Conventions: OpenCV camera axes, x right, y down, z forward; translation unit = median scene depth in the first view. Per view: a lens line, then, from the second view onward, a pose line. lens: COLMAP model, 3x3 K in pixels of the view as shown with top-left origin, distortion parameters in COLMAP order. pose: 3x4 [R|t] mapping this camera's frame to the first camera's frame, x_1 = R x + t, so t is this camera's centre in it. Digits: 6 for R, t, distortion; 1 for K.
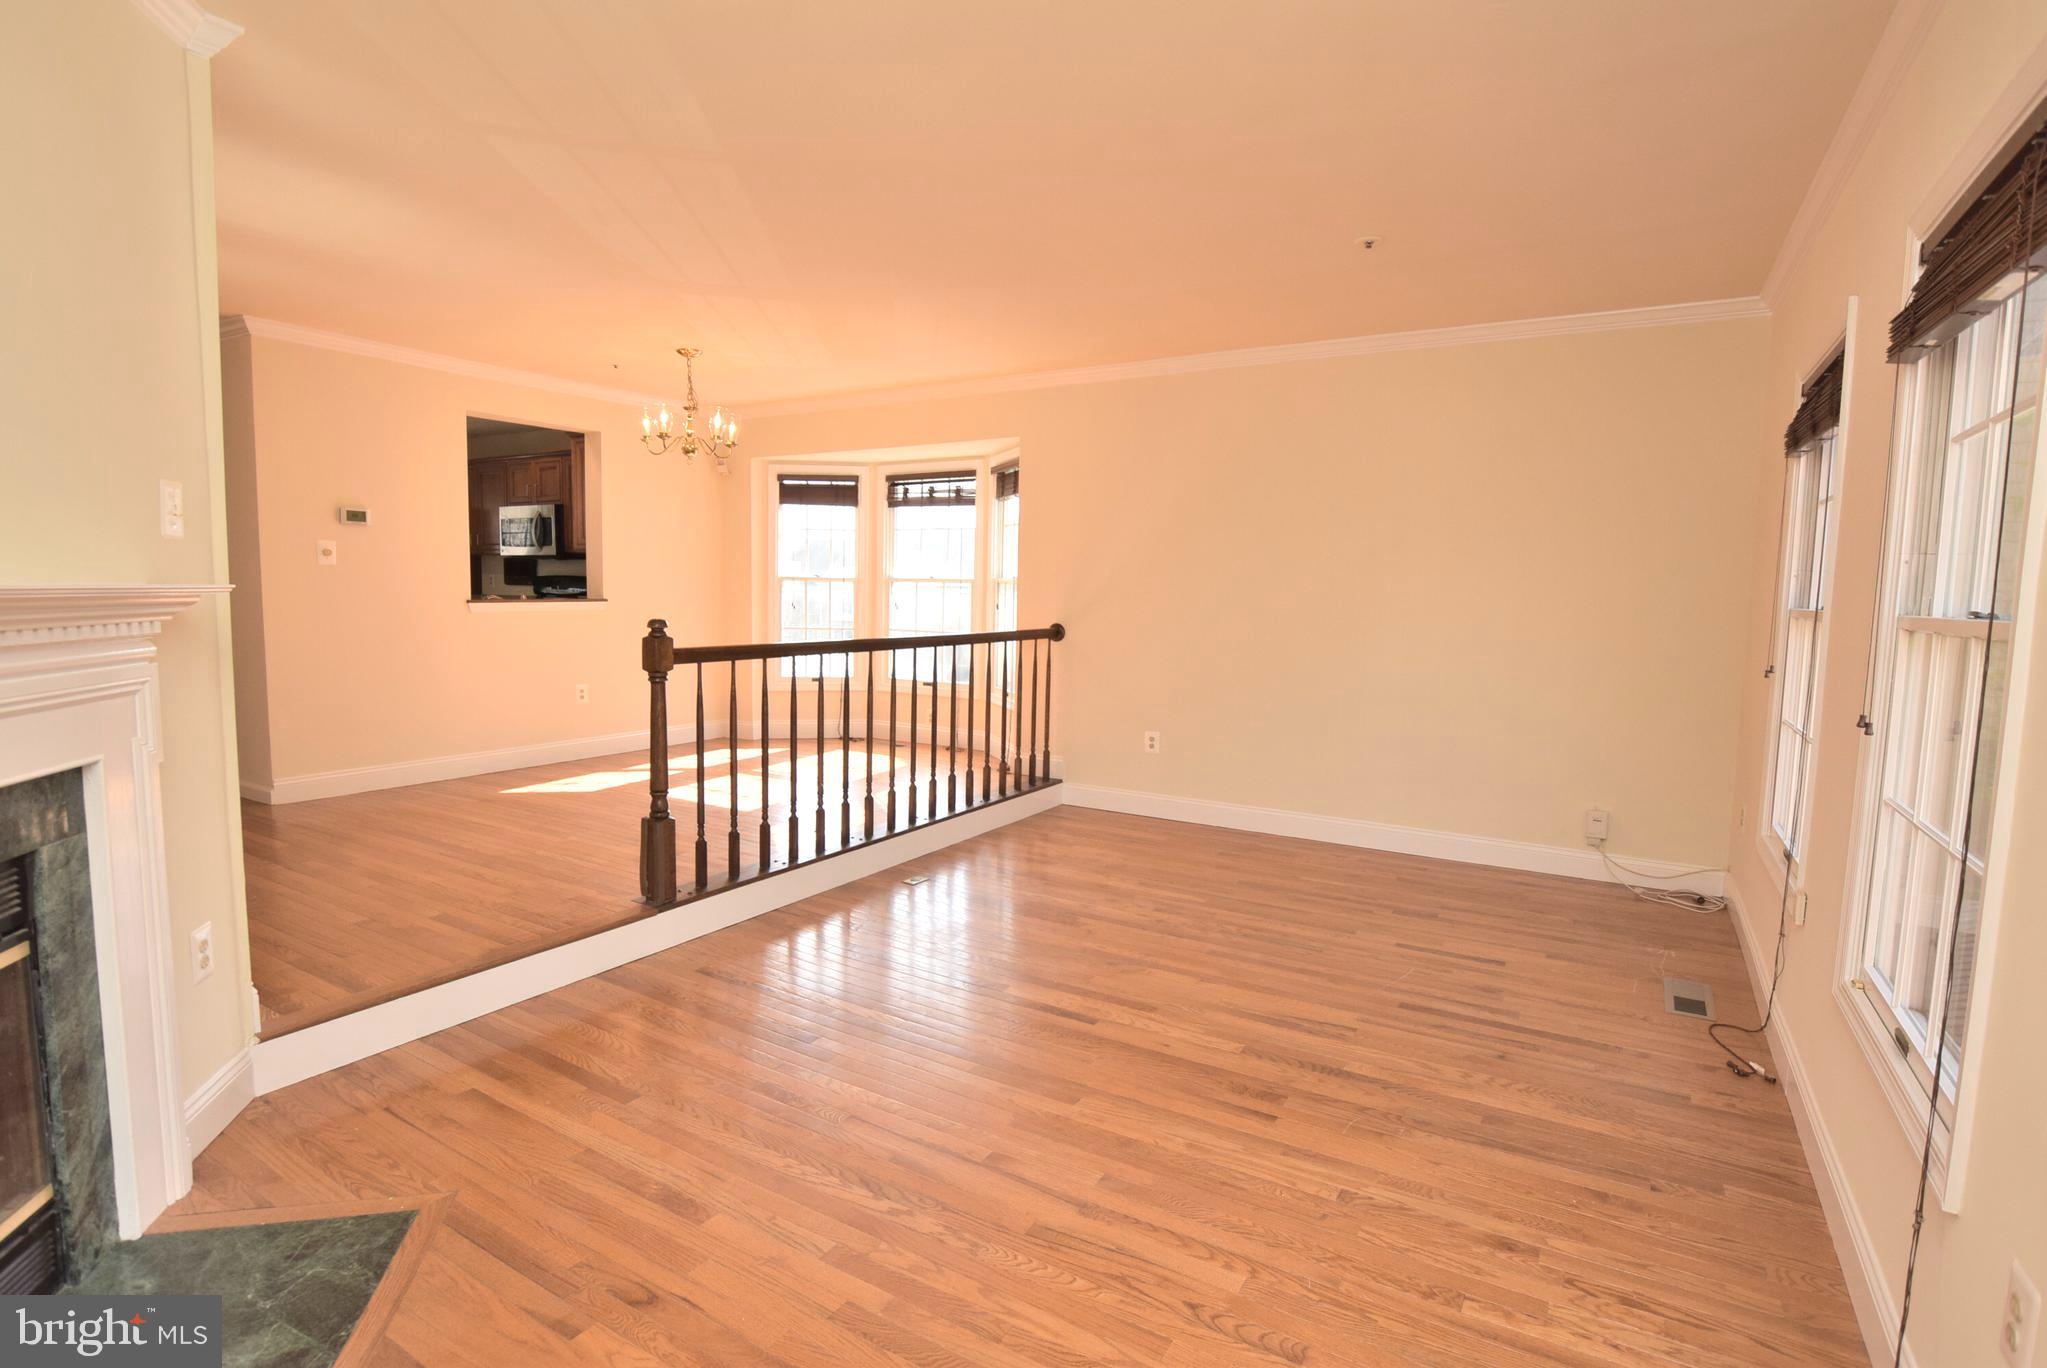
lens RADIAL K [[988.2, 0, 1029.9], [0, 988.2, 678.3], [0, 0, 1]] dist [-0.028570, 0.000835]
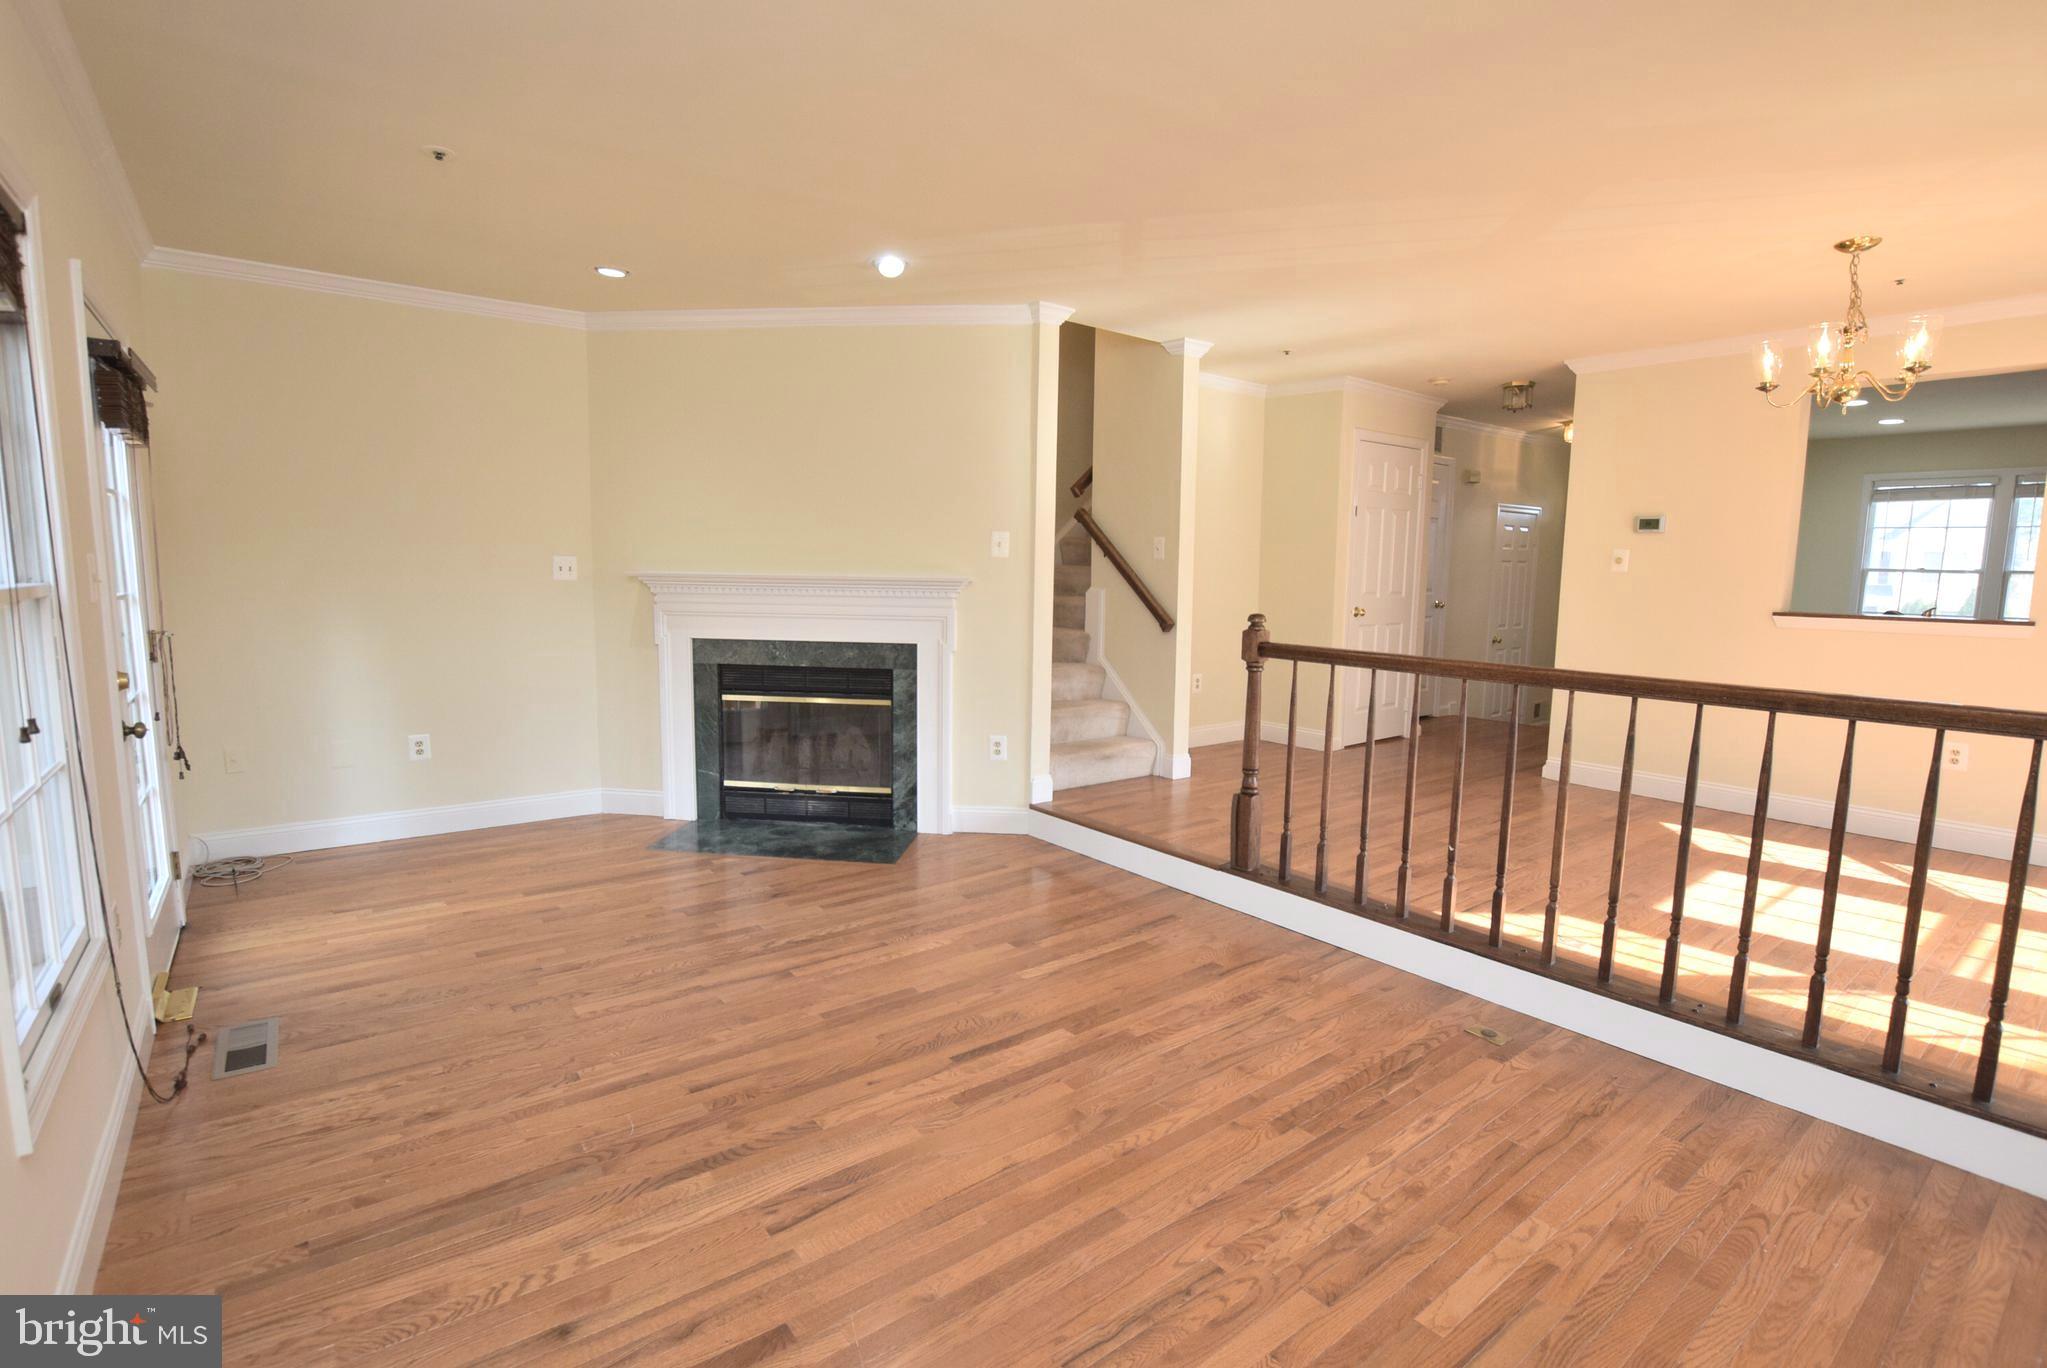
lens RADIAL K [[955.1, 0, 1021.3], [0, 955.1, 687.5], [0, 0, 1]] dist [-0.002347, -0.025103]
pose [[-0.360955, 0.091947, -0.928039, 0.851850], [-0.104183, 0.984923, 0.138104, -0.118597], [0.926745, 0.146536, -0.345934, 1.349536]]
